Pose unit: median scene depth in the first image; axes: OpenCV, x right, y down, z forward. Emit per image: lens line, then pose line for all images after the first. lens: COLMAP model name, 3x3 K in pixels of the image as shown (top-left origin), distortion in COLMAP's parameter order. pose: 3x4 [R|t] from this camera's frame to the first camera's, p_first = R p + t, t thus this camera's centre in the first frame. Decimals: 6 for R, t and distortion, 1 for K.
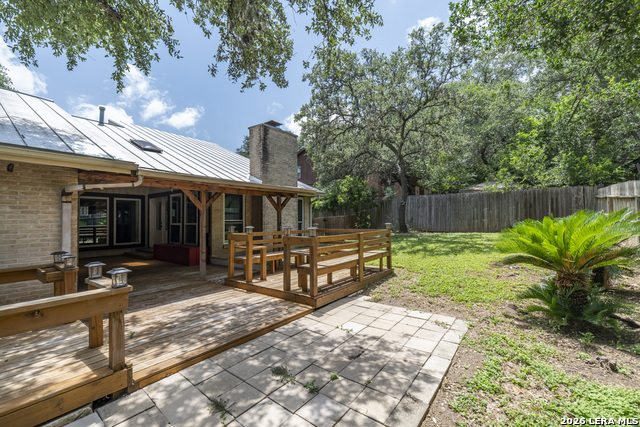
lens RADIAL K [[274.5, 0, 319.4], [0, 274.5, 215.3], [0, 0, 1]] dist [0.003632, 0.000216]
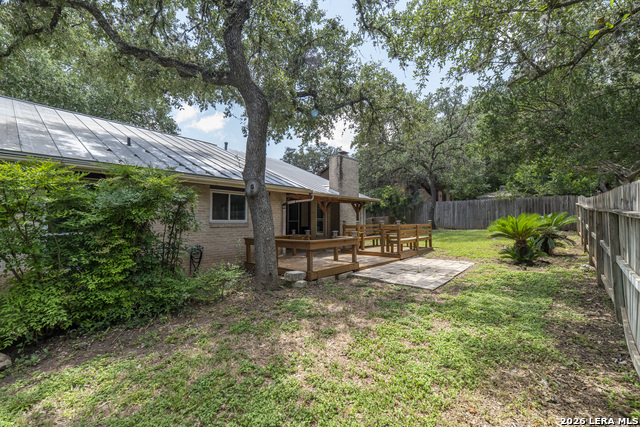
lens RADIAL K [[274.5, 0, 319.4], [0, 274.5, 215.3], [0, 0, 1]] dist [0.003632, 0.000216]
pose [[0.998044, 0.003812, -0.062398, -0.200798], [-0.004288, 0.999963, -0.007503, 0.008382], [0.062367, 0.007756, 0.998023, -0.452946]]
